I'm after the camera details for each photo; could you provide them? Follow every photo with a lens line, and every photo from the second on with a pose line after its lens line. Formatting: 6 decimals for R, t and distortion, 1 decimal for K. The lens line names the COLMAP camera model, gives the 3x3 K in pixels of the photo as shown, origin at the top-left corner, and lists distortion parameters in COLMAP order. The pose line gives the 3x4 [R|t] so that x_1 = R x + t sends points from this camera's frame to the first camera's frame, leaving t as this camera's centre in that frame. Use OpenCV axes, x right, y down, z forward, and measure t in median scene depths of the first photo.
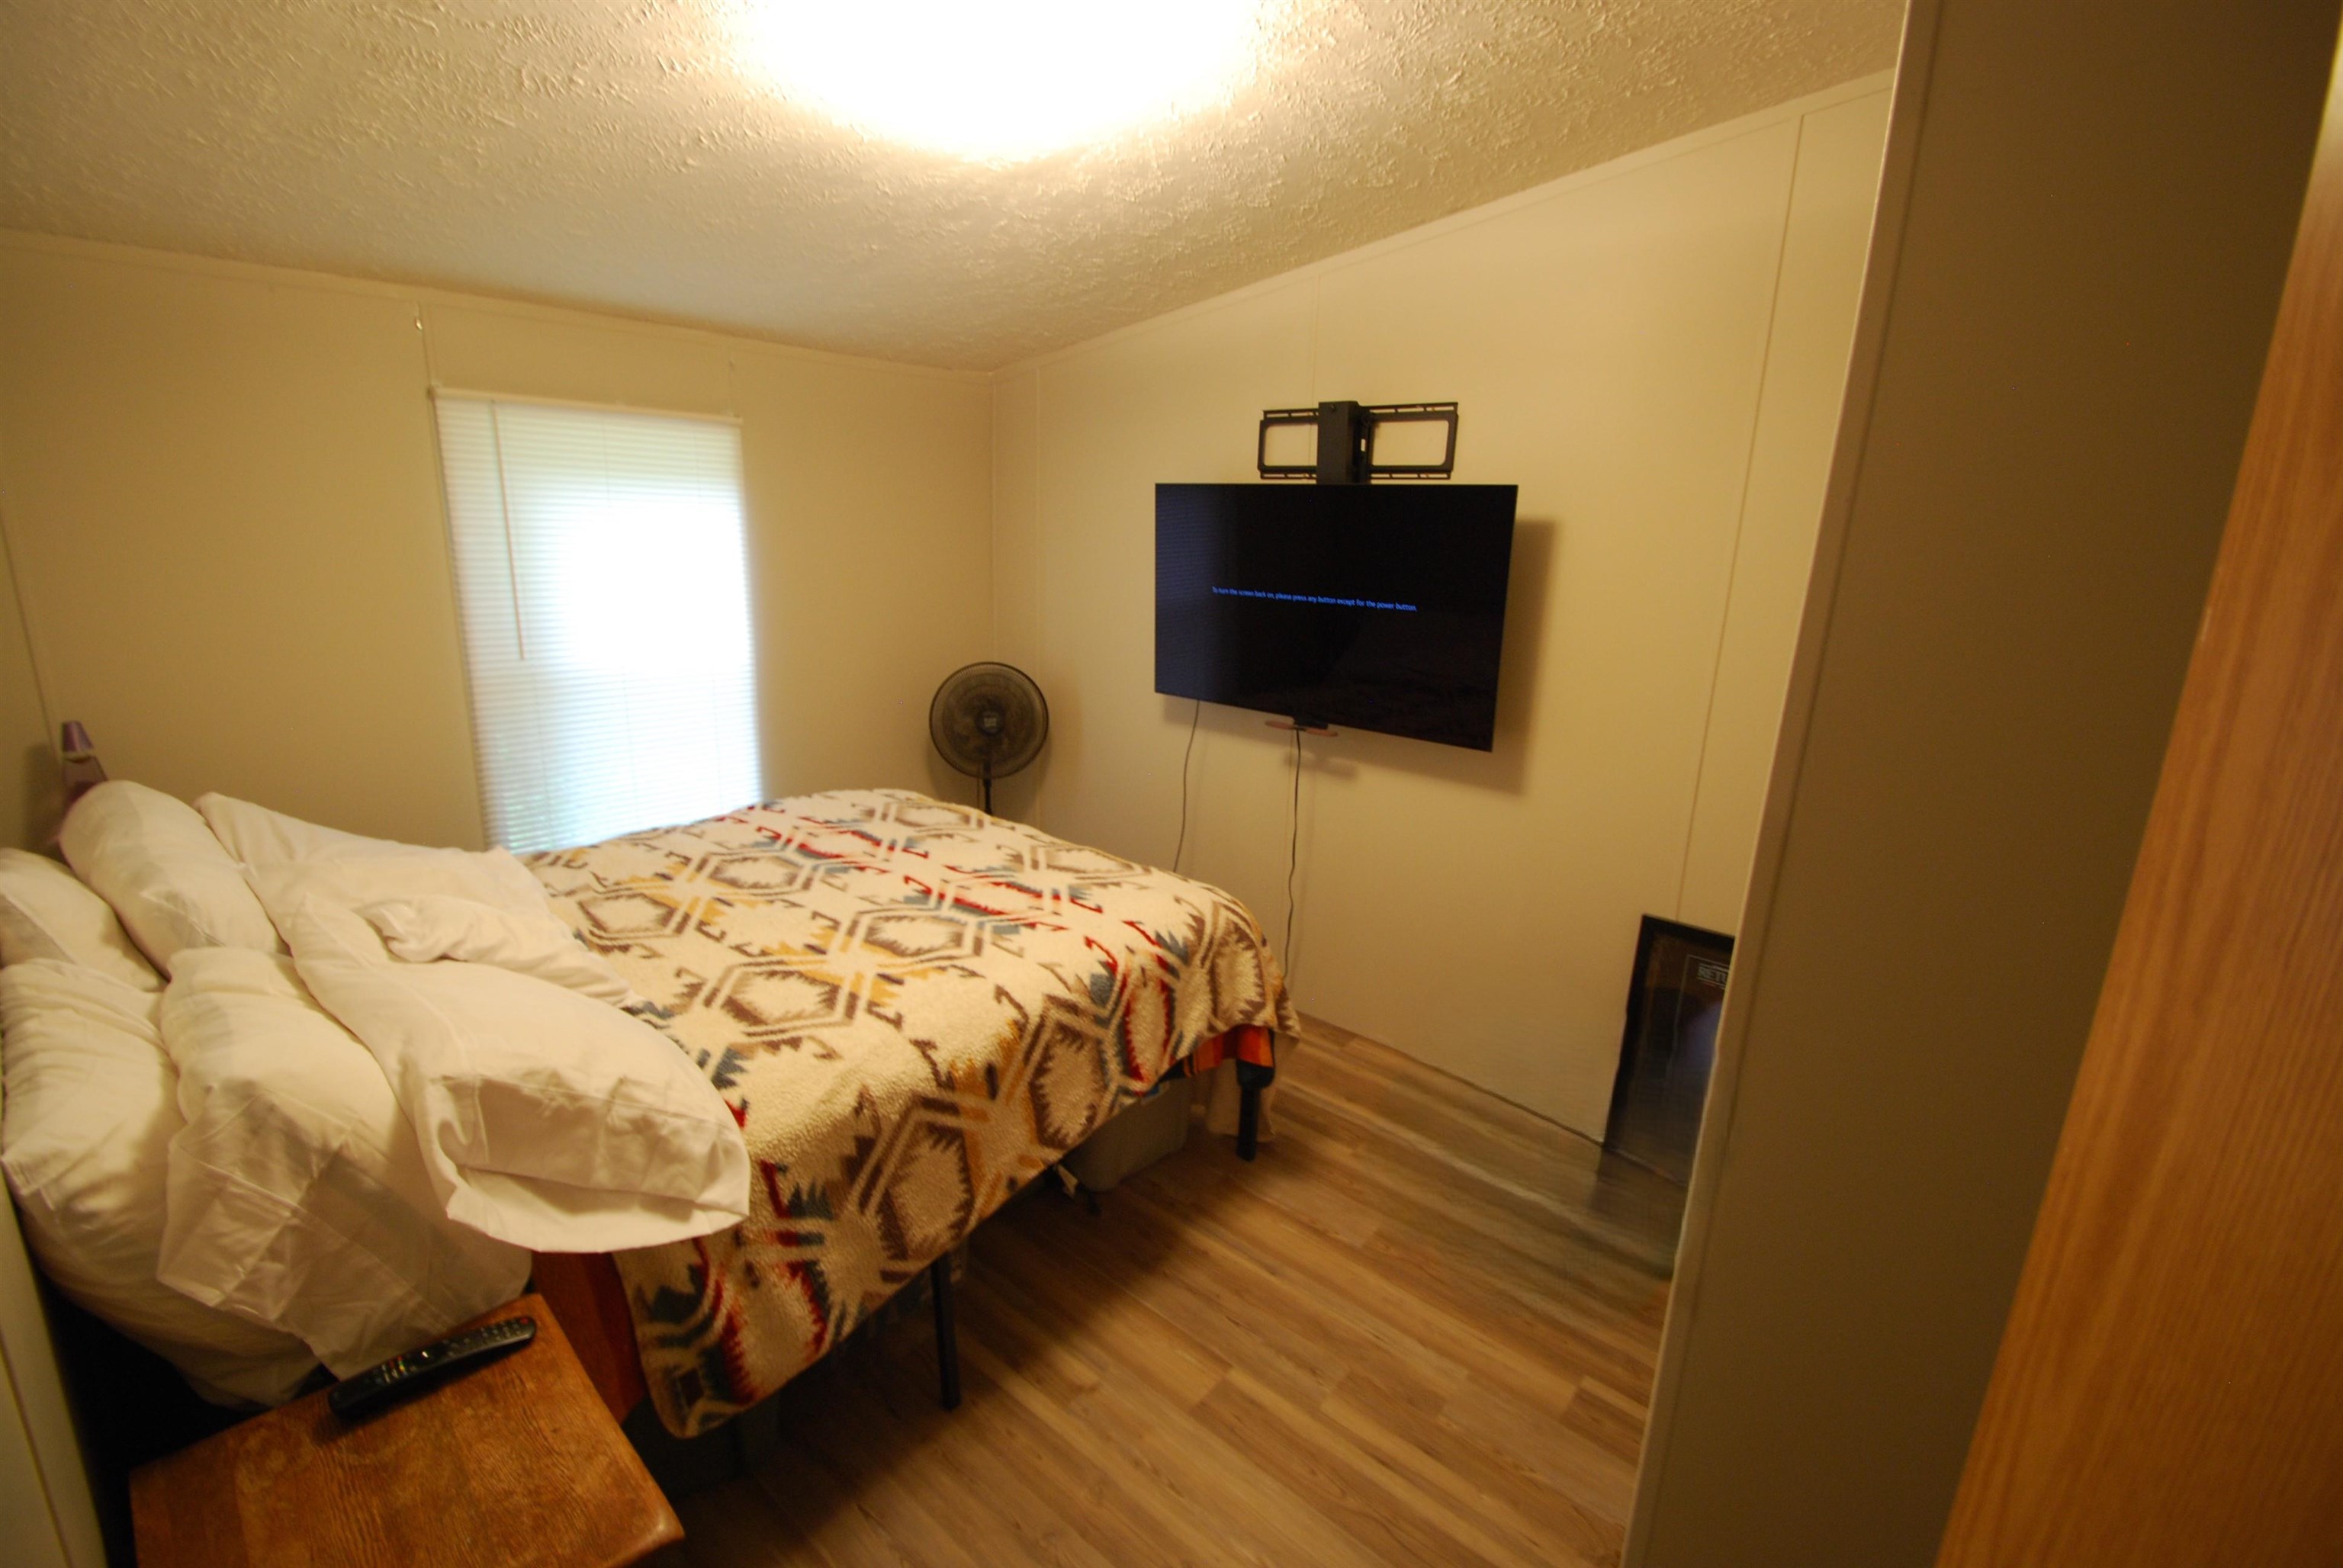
lens RADIAL K [[1025.6, 0, 1167.4], [0, 1025.6, 783.2], [0, 0, 1]] dist [0.004375, -0.011319]
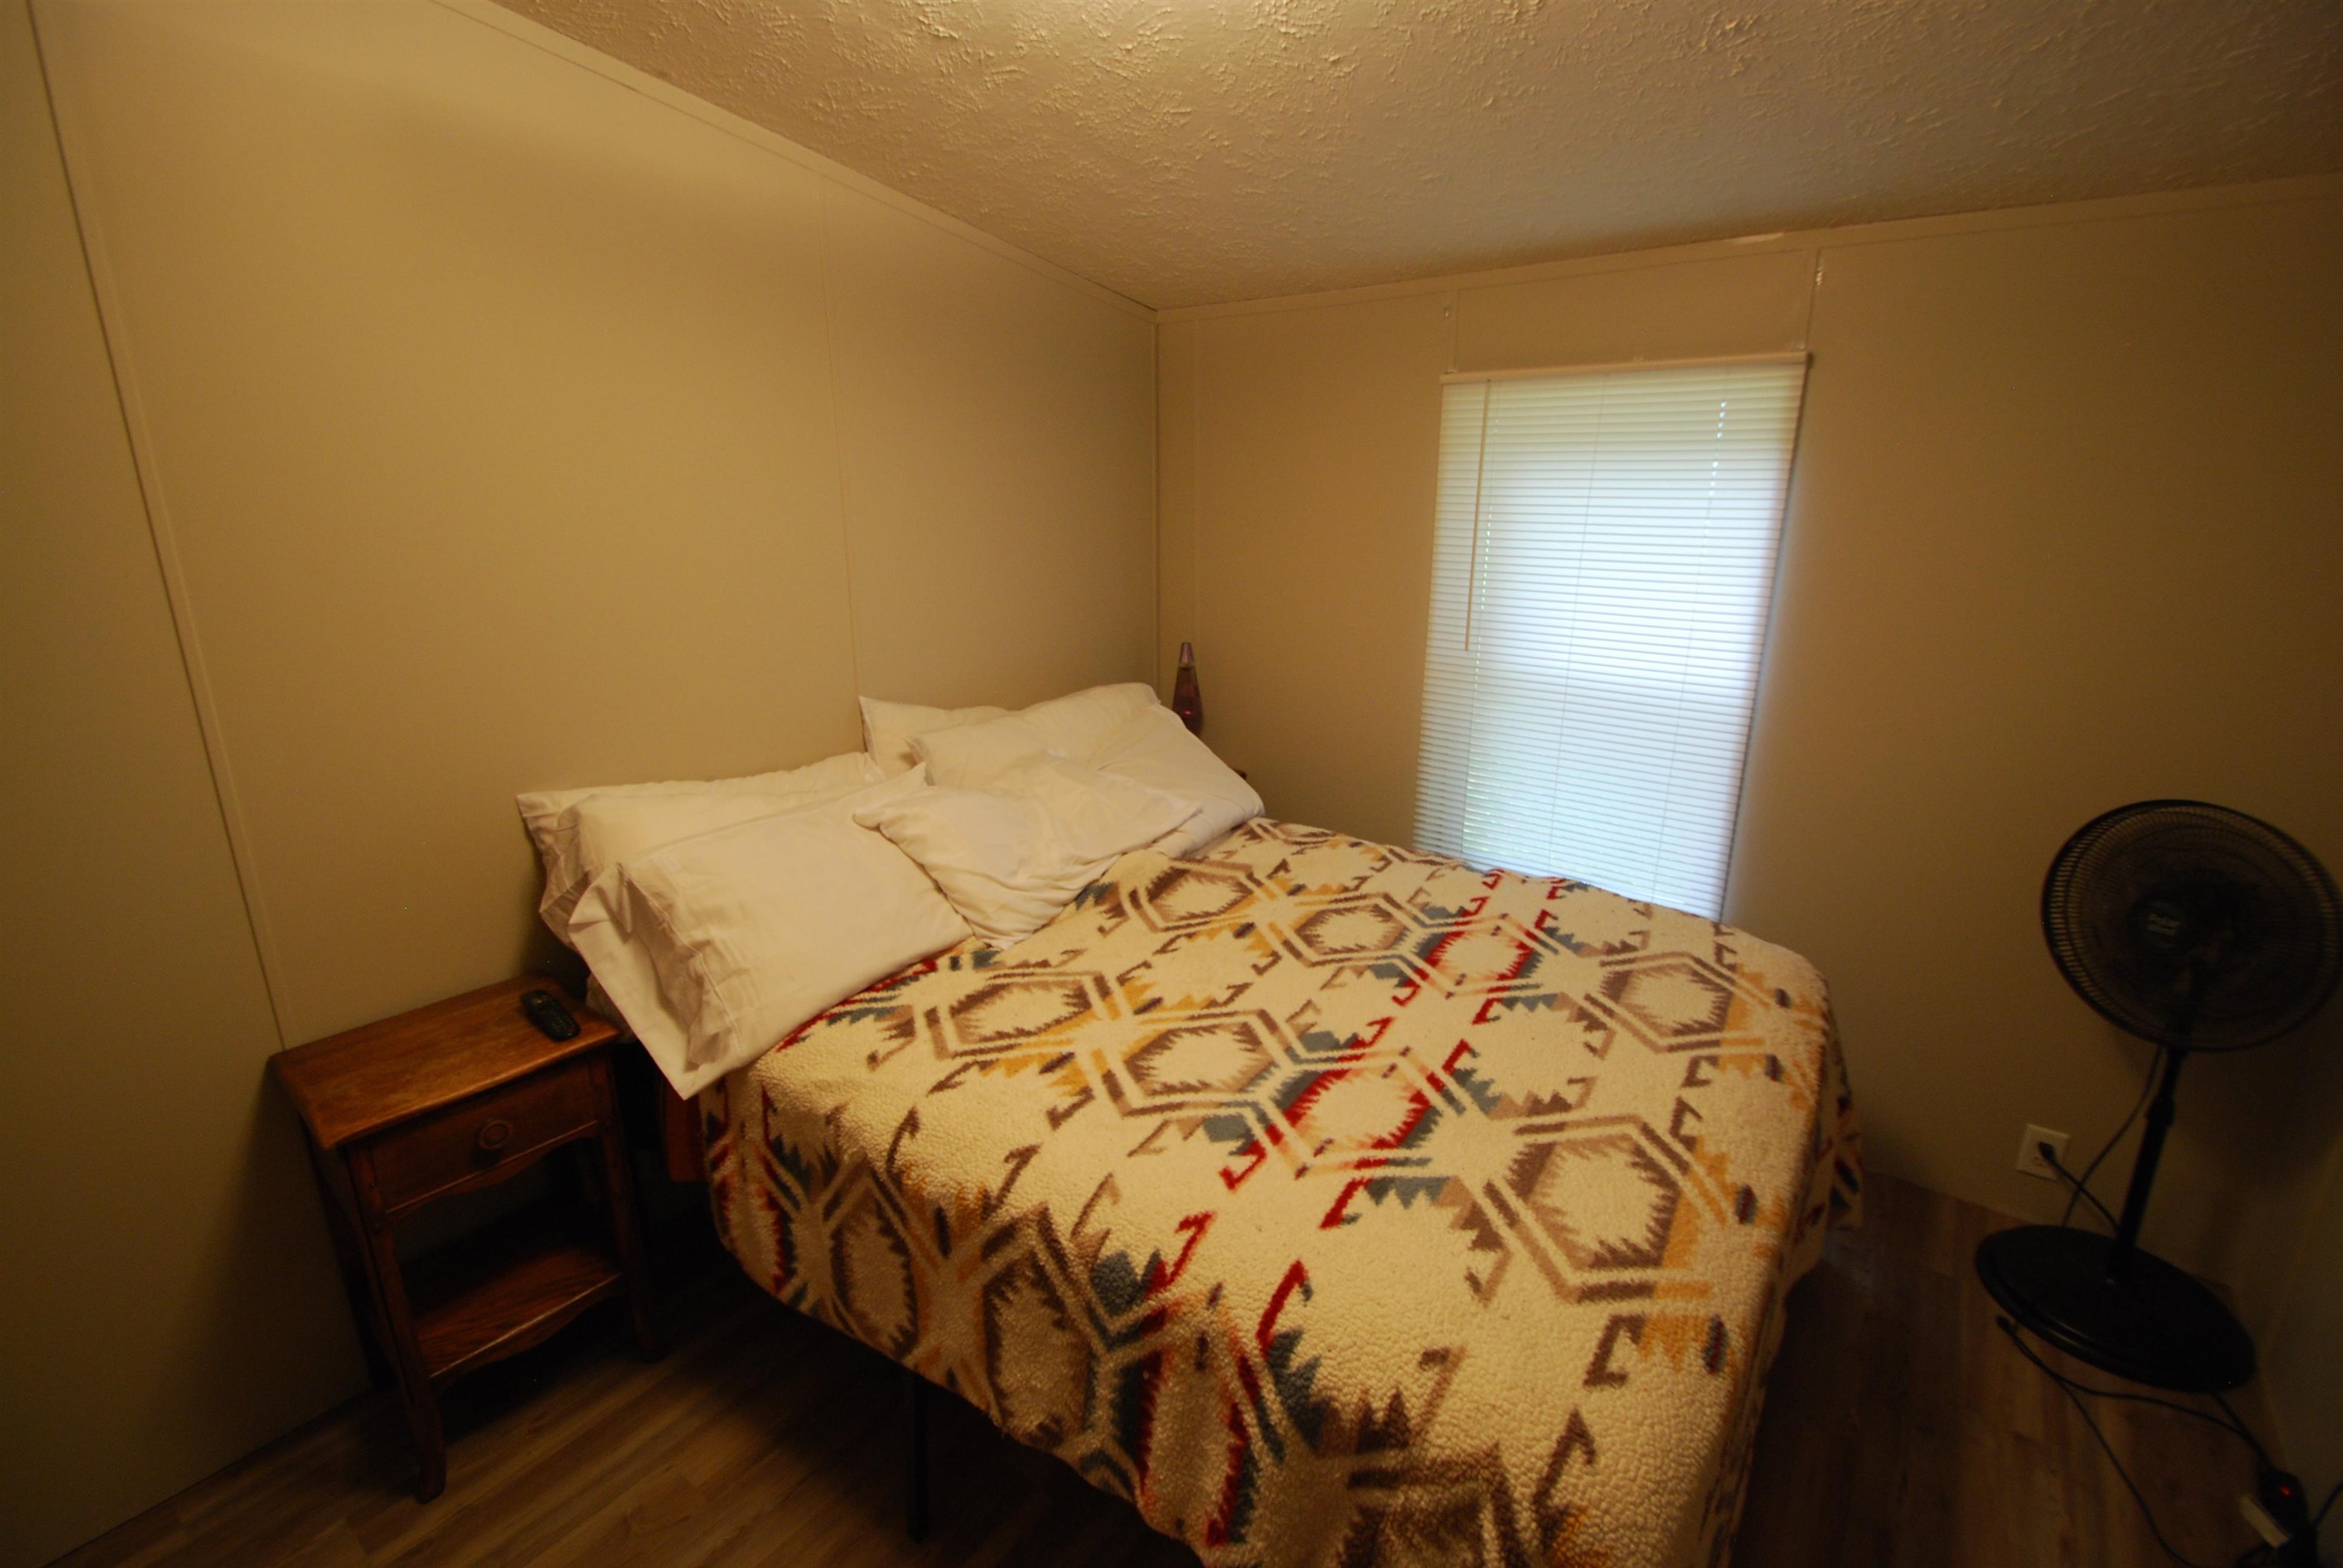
lens RADIAL K [[1025.6, 0, 1168.8], [0, 1025.6, 781.3], [0, 0, 1]] dist [0.004375, -0.011319]
pose [[0.032865, 0.240806, -0.970017, 0.422761], [-0.242740, 0.943405, 0.225975, -0.203542], [0.969534, 0.228035, 0.089458, 0.878313]]
